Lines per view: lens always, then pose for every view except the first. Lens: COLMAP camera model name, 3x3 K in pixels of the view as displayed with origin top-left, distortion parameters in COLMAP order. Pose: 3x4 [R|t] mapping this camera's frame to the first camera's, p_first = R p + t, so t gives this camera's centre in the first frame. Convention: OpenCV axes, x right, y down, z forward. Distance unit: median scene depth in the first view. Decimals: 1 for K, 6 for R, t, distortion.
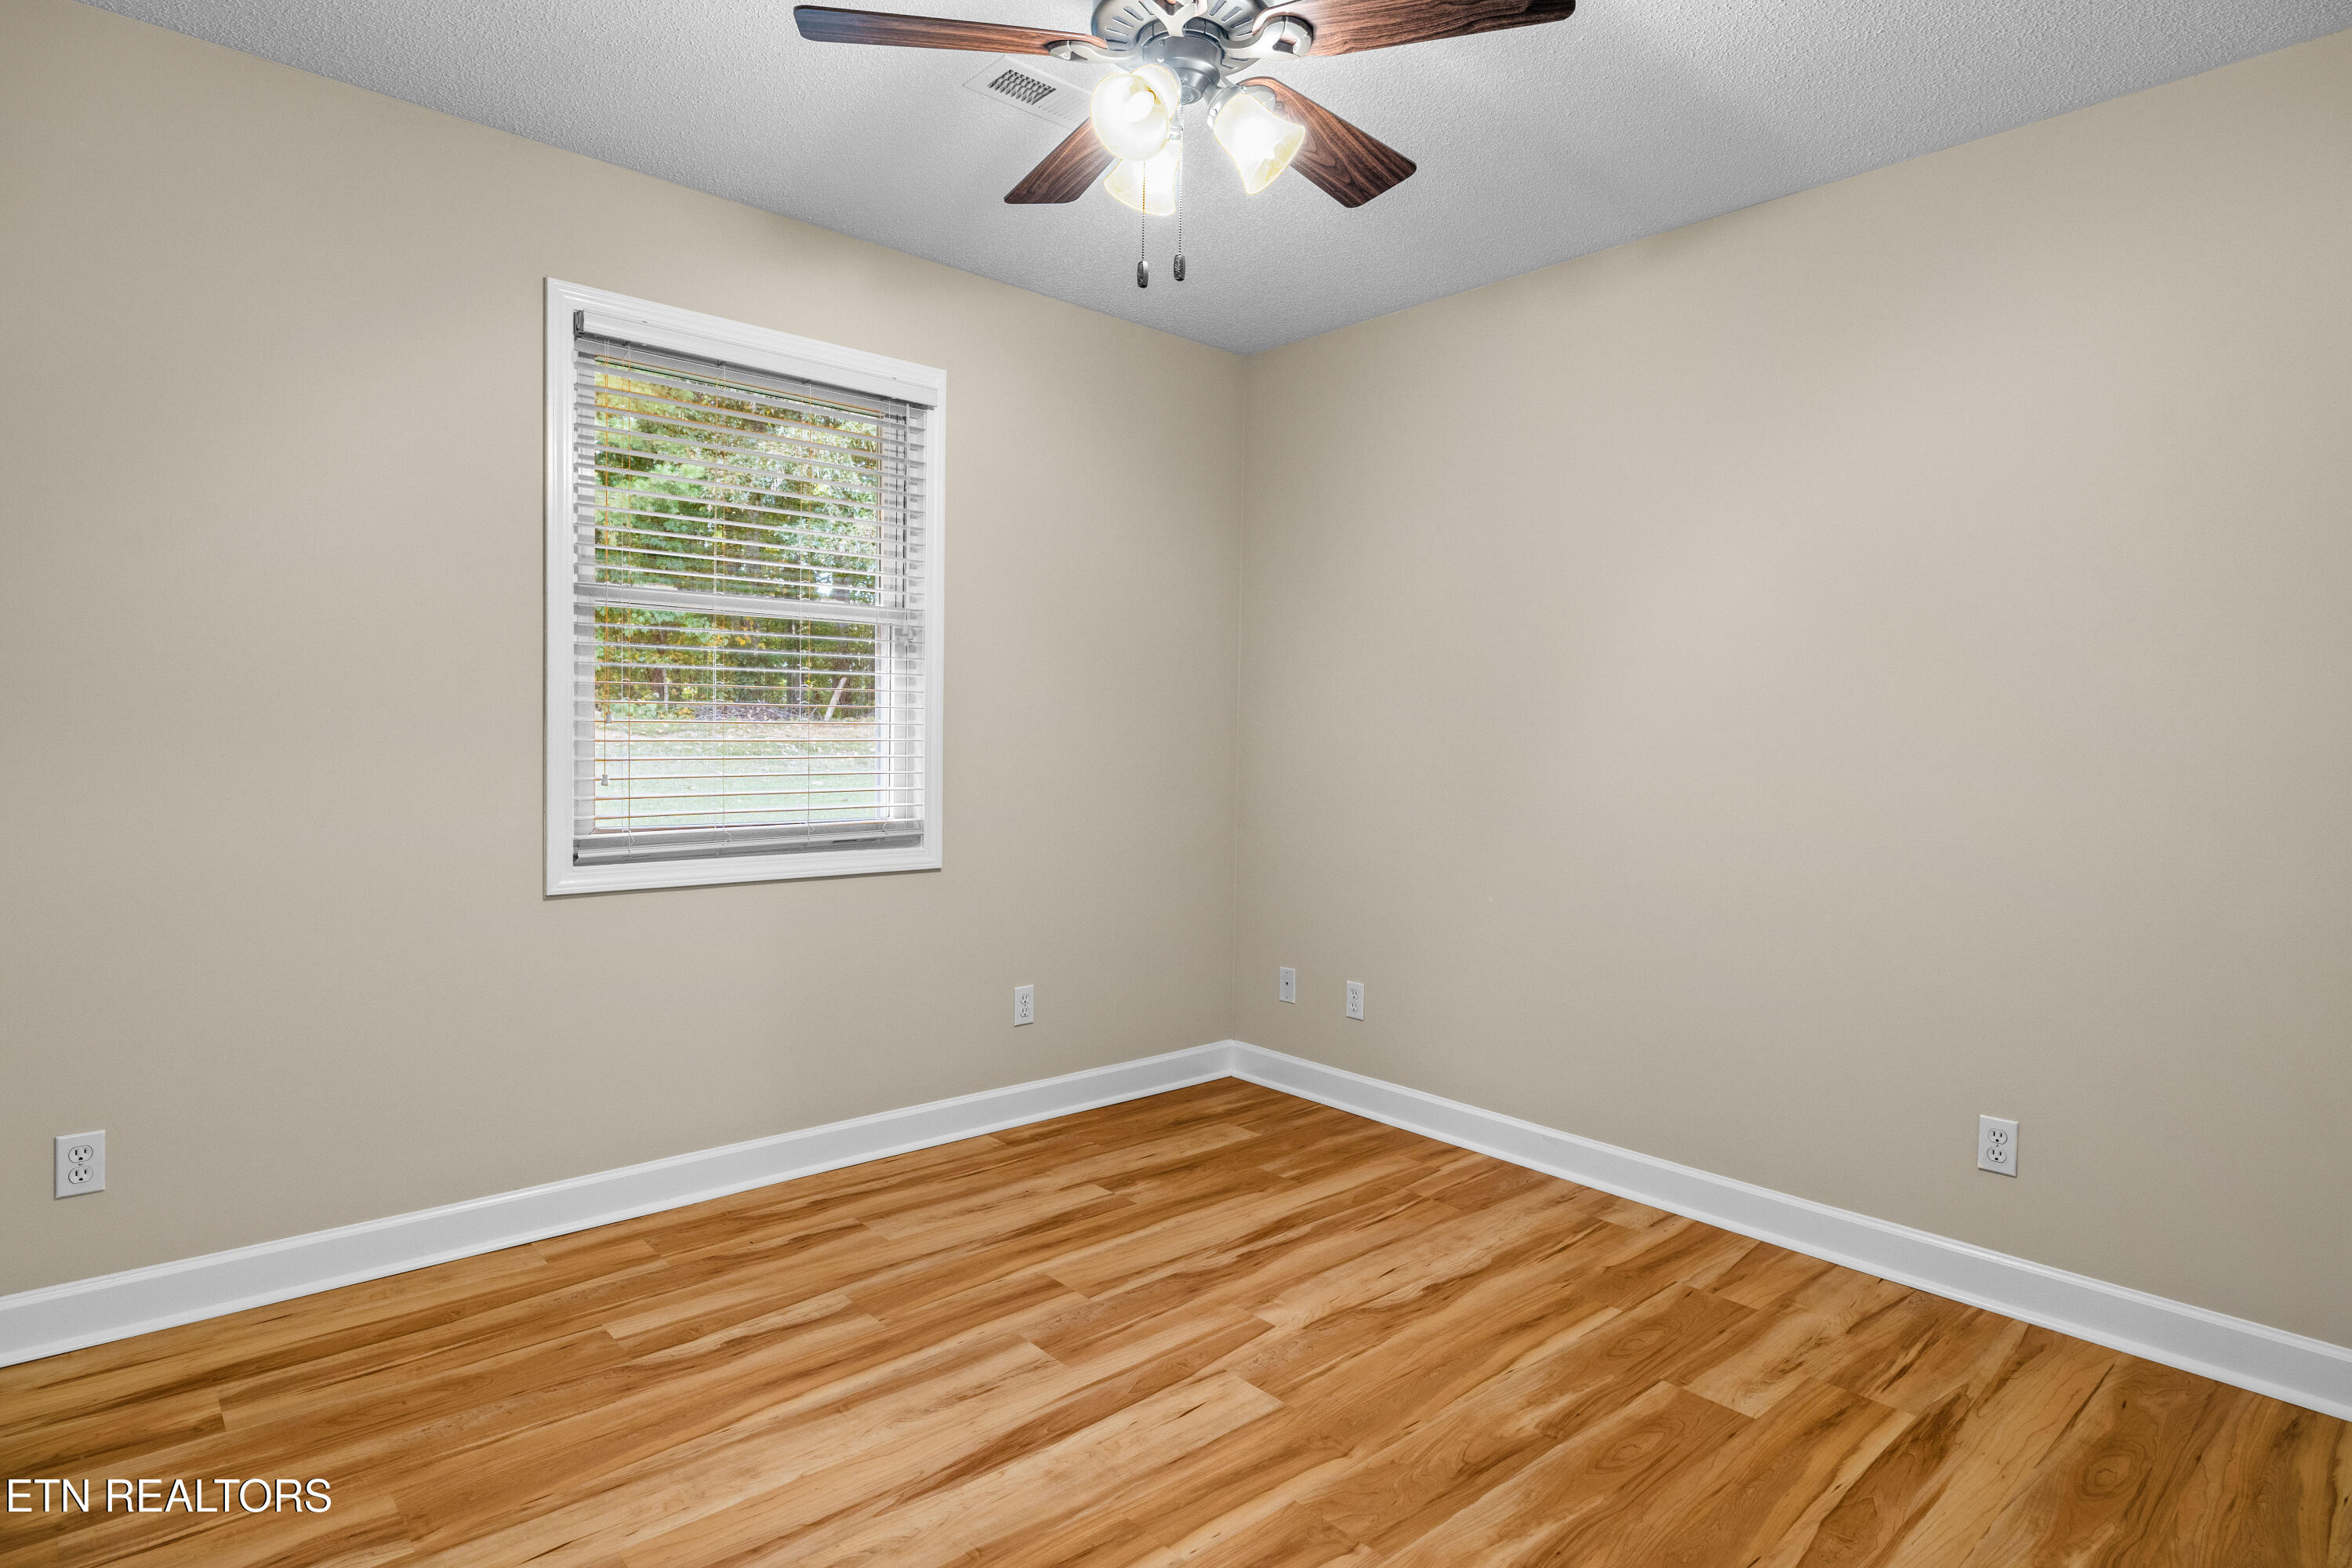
lens RADIAL K [[1257.0, 0, 1175.7], [0, 1257.0, 778.2], [0, 0, 1]] dist [-0.001193, 0.001280]
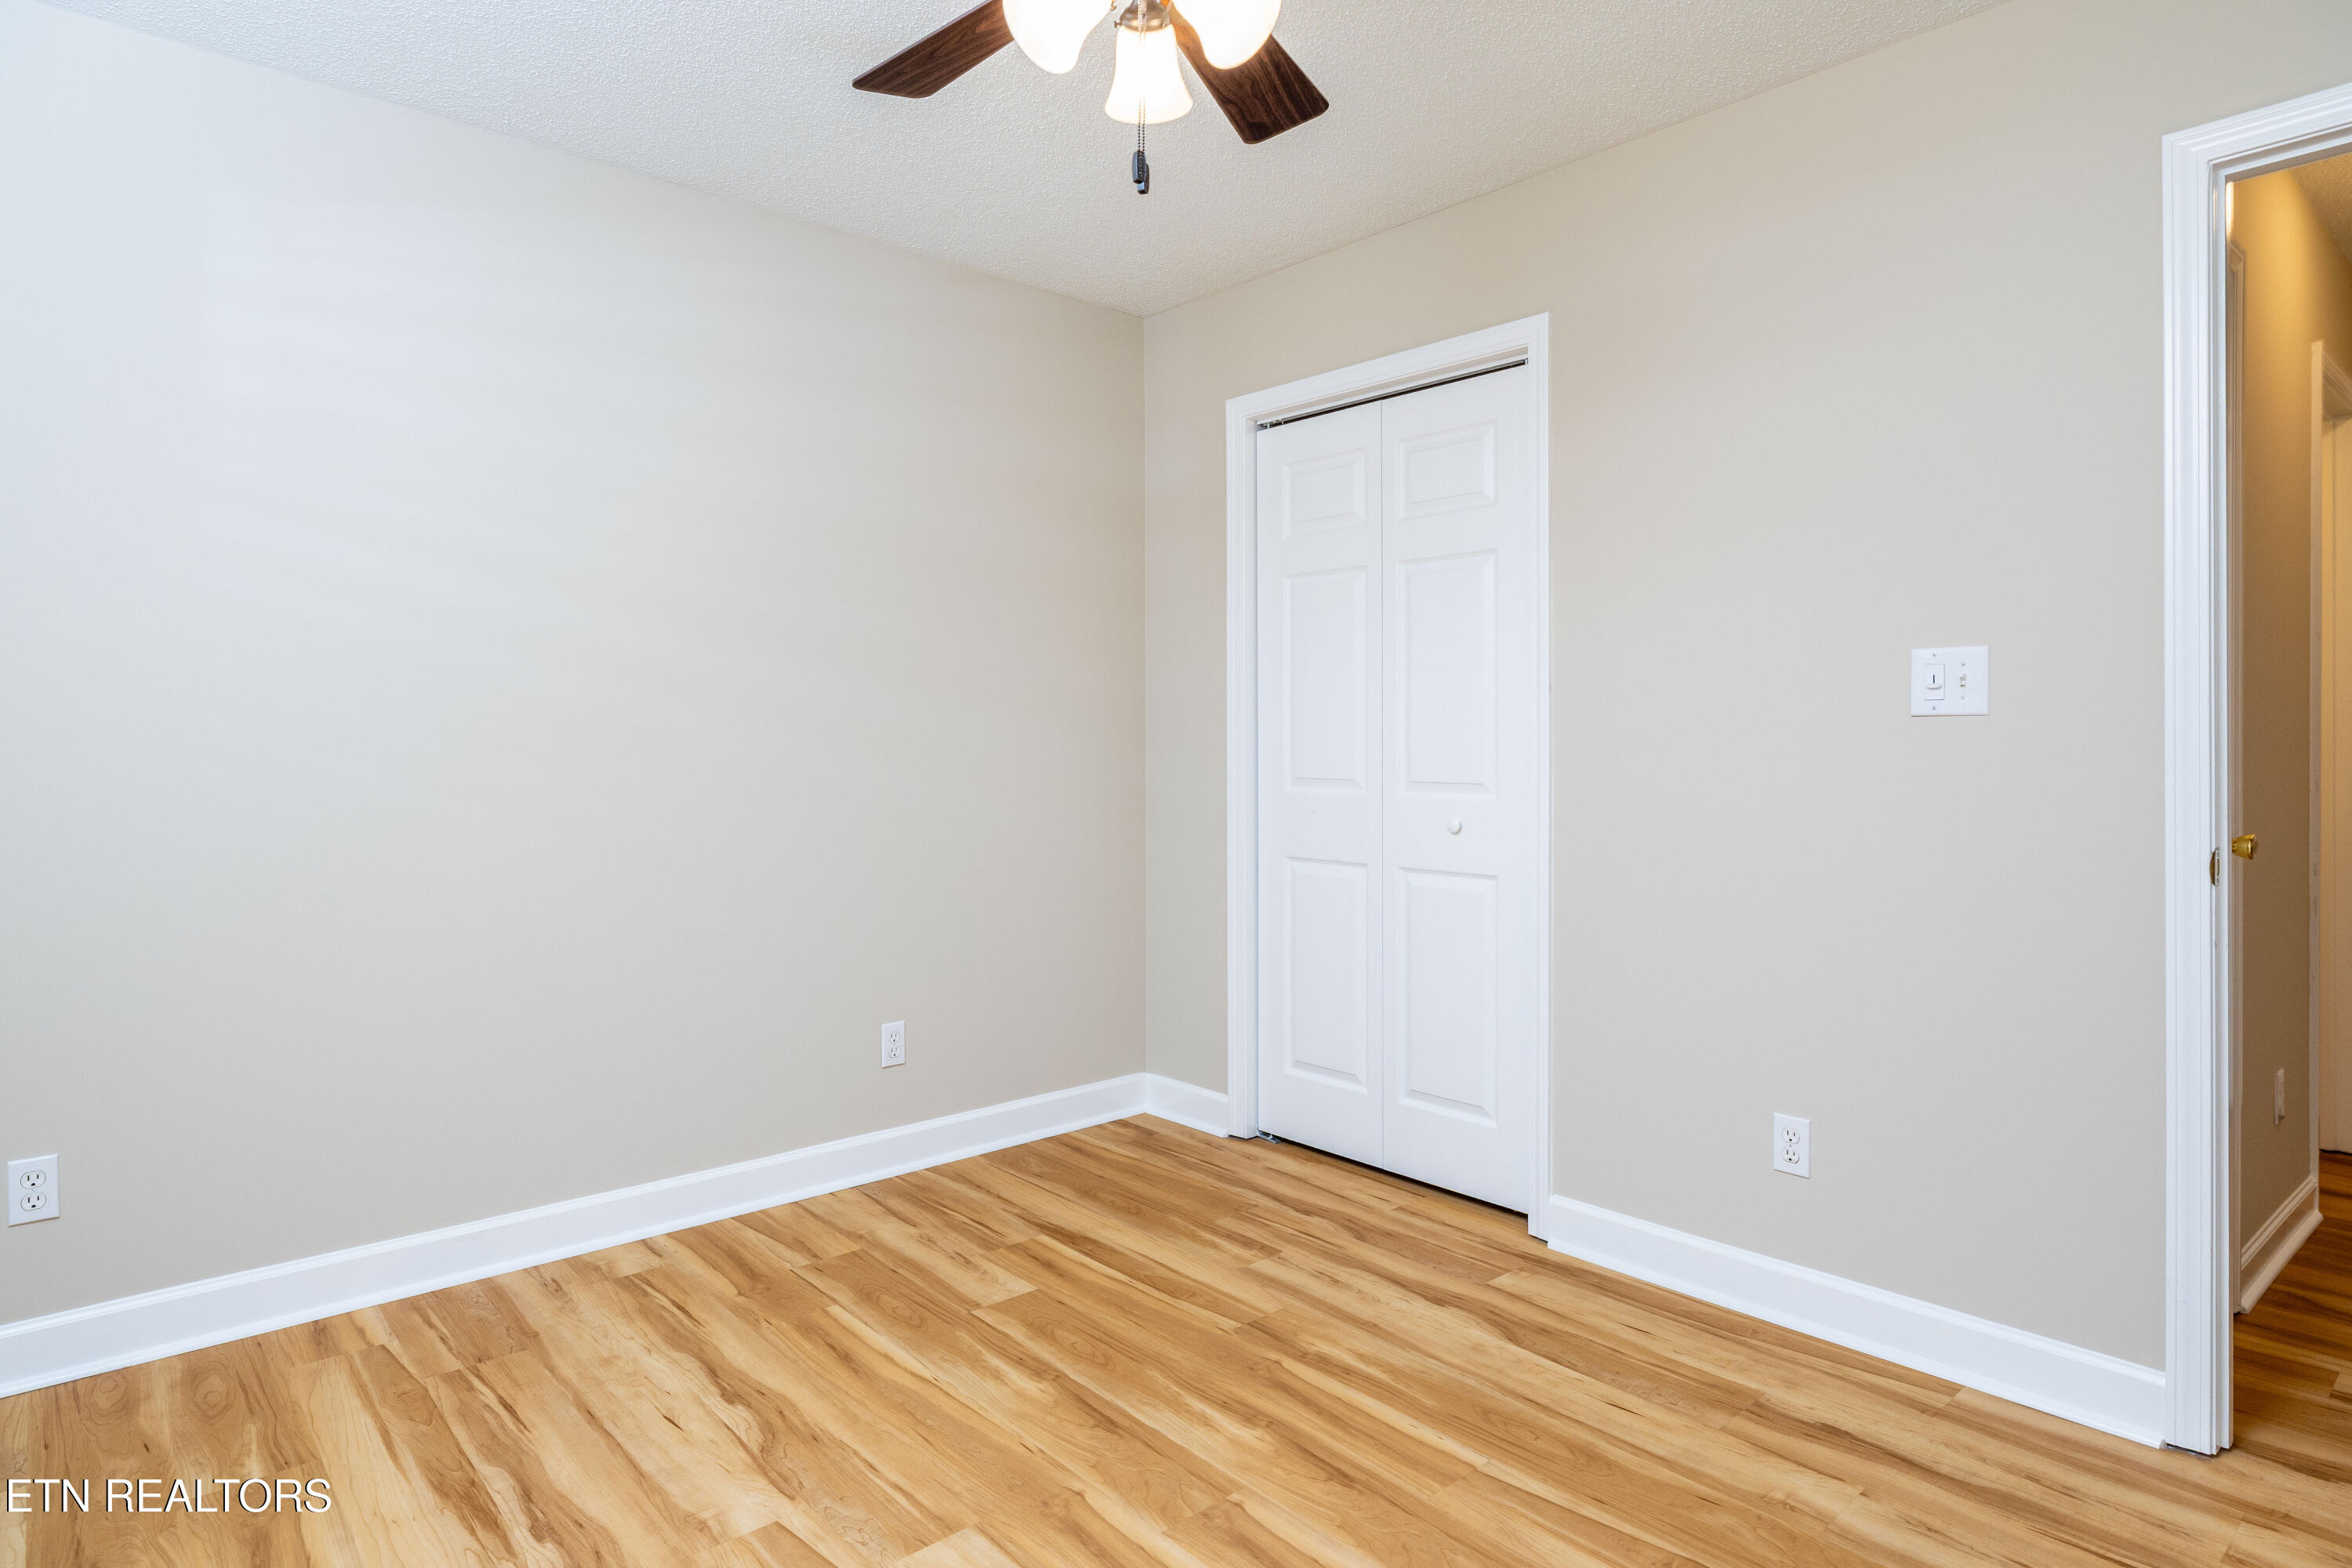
lens RADIAL K [[1257.0, 0, 1178.3], [0, 1257.0, 771.8], [0, 0, 1]] dist [-0.001193, 0.001280]
pose [[0.011946, -0.044180, 0.998952, -0.609736], [0.033291, 0.998487, 0.043762, -0.027869], [-0.999374, 0.032733, 0.013398, 0.706799]]
